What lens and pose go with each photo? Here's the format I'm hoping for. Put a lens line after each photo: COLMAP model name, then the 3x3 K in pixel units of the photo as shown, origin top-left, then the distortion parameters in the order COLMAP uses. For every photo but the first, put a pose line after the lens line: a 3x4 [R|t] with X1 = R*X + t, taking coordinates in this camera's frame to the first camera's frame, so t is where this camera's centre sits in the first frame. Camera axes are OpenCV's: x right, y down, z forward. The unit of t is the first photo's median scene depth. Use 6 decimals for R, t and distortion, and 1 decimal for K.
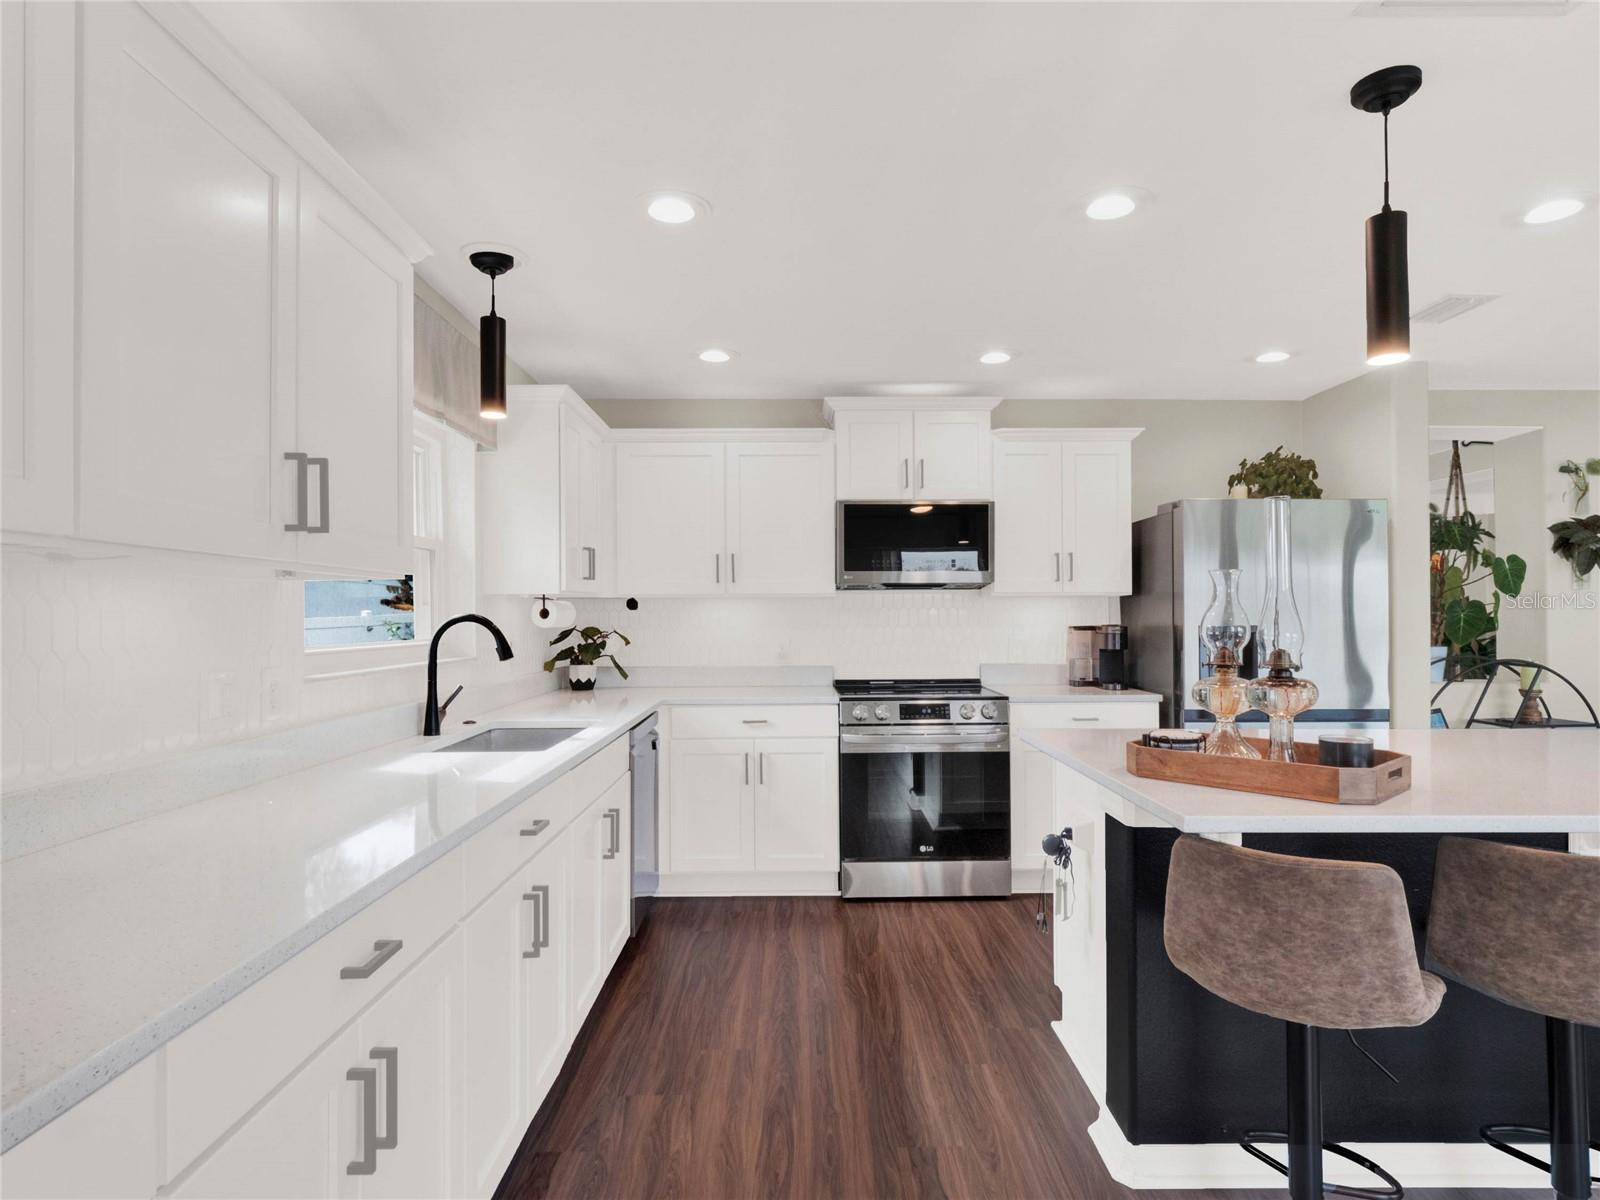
lens RADIAL K [[886.7, 0, 793.6], [0, 886.7, 602.1], [0, 0, 1]] dist [-0.005529, -0.000397]
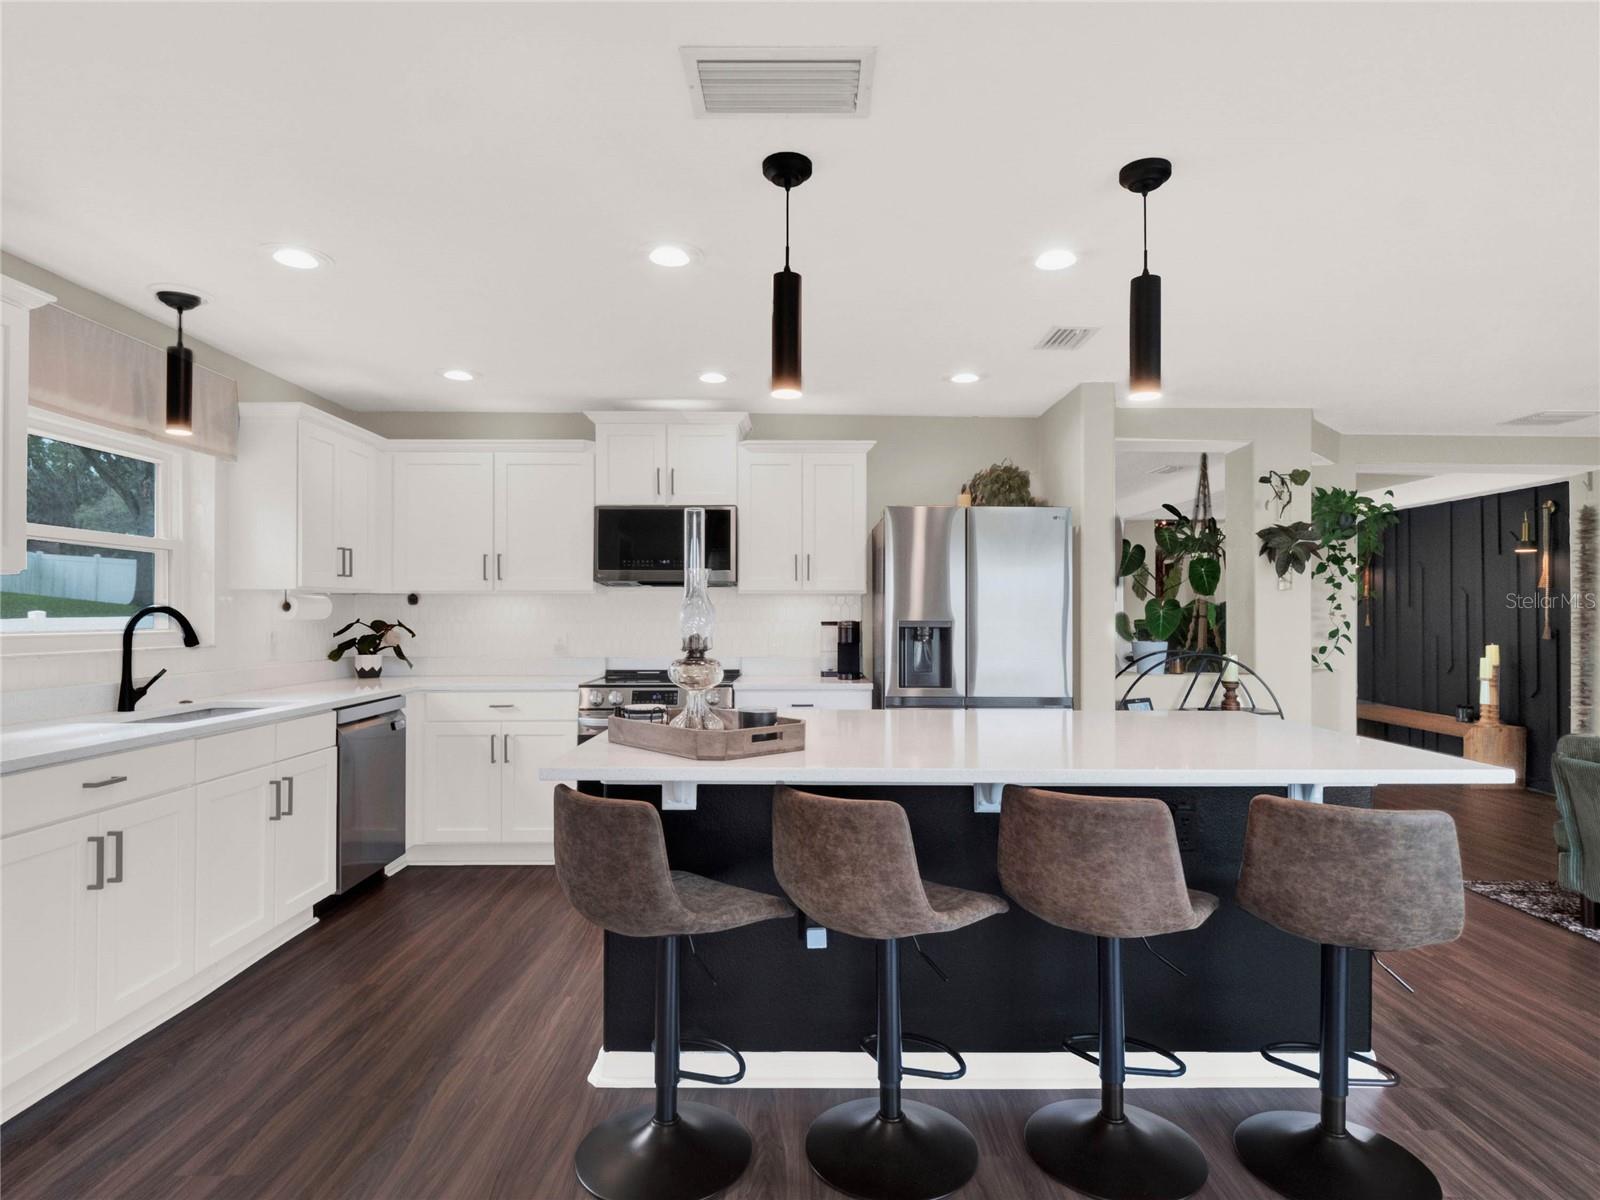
lens RADIAL K [[886.7, 0, 808.2], [0, 886.7, 597.2], [0, 0, 1]] dist [-0.005529, -0.000397]
pose [[0.999988, 0.004439, -0.002022, 0.316927], [-0.004450, 0.999973, -0.005784, 0.003667], [0.001996, 0.005793, 0.999981, -0.093863]]
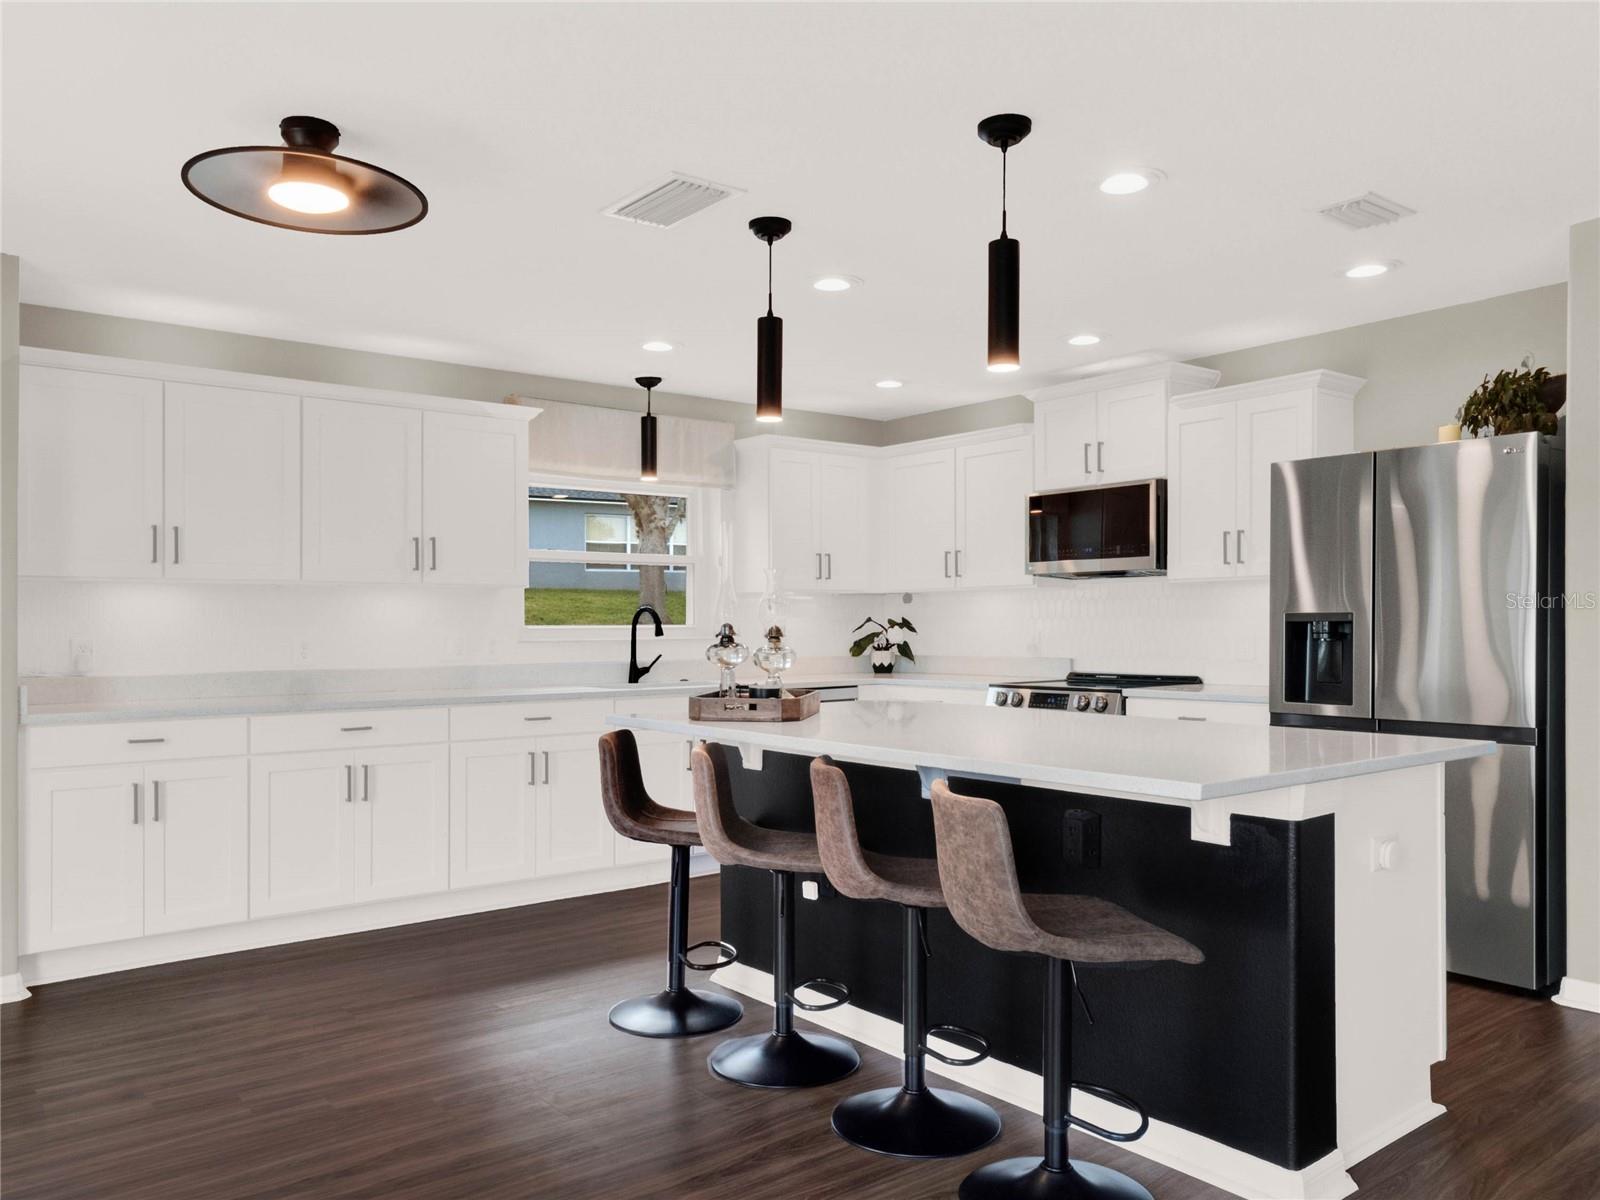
lens RADIAL K [[1222.3, 0, 785.0], [0, 1222.3, 623.4], [0, 0, 1]] dist [0.021404, 0.012401]
pose [[0.611179, 0.000059, -0.791493, 0.992348], [0.016167, 0.999790, 0.012558, 0.012354], [0.791328, -0.020471, 0.611050, -0.083878]]
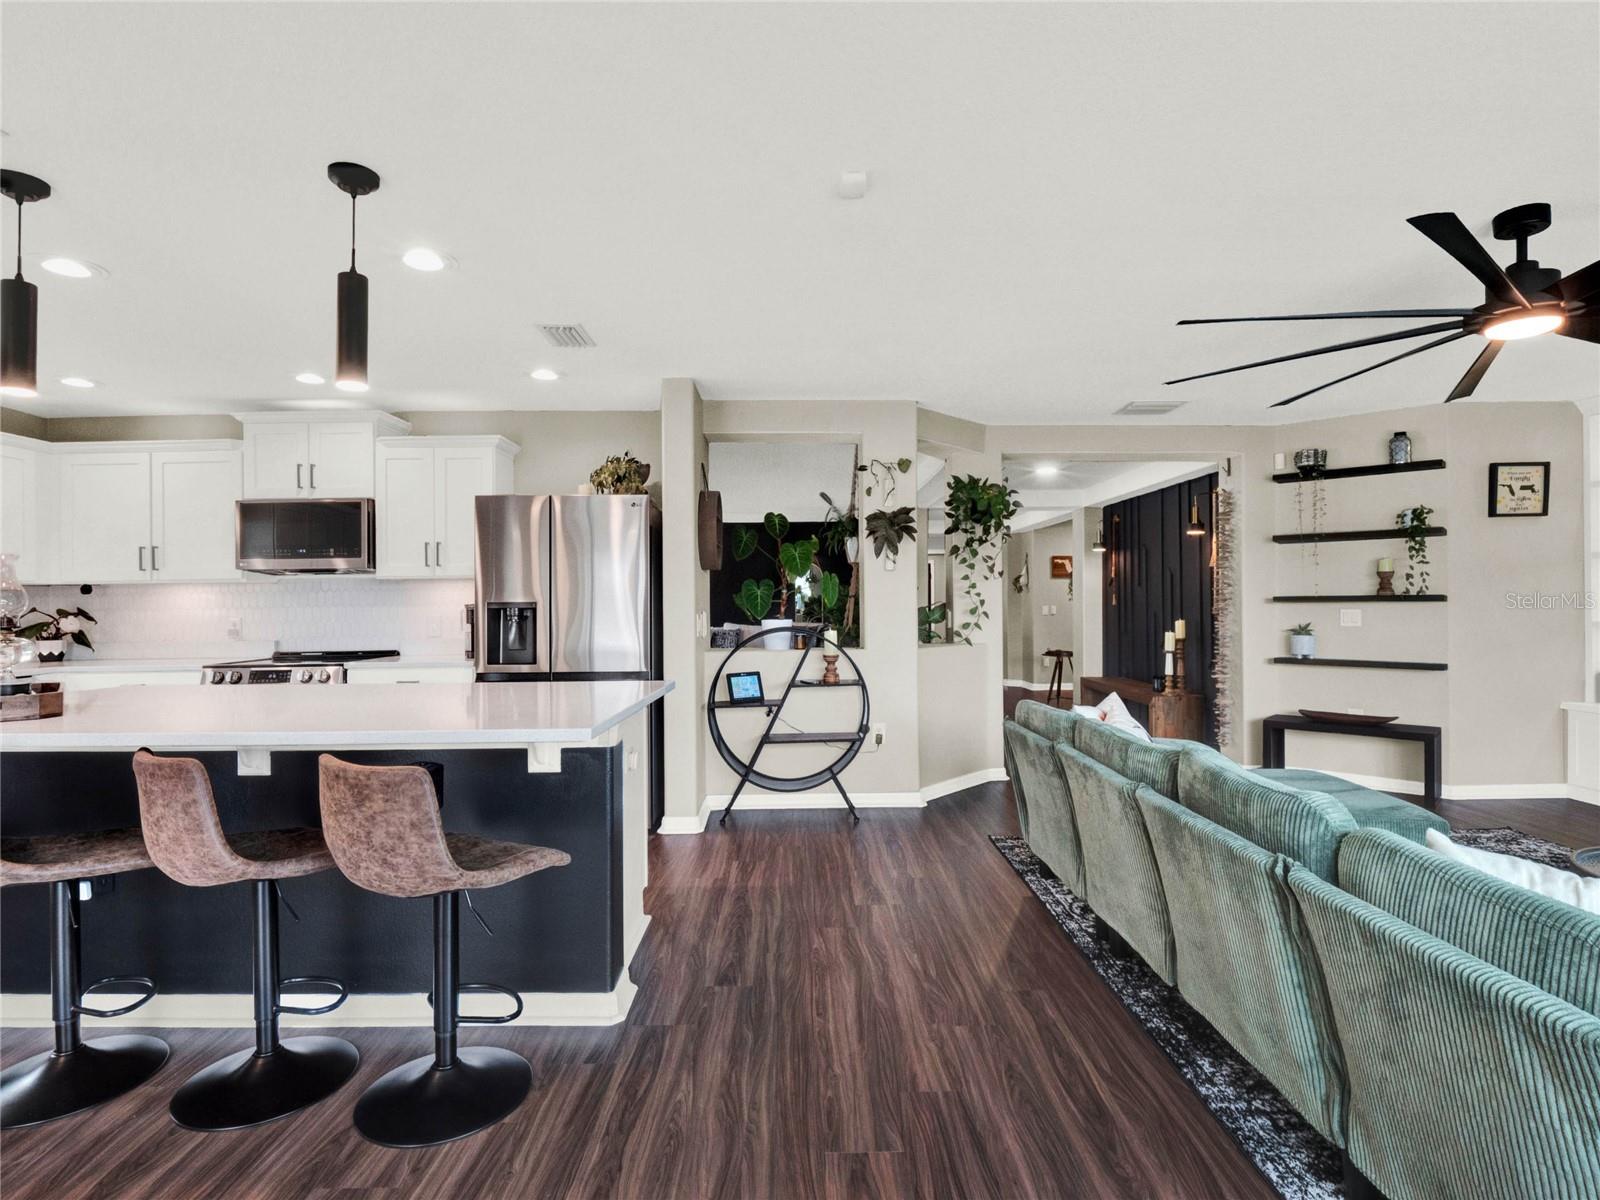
lens RADIAL K [[810.0, 0, 801.9], [0, 810.0, 604.0], [0, 0, 1]] dist [-0.006996, -0.003059]
pose [[0.999964, -0.007357, -0.004293, 0.811187], [0.007422, 0.999855, 0.015343, 0.013440], [0.004180, -0.015375, 0.999873, -0.082723]]
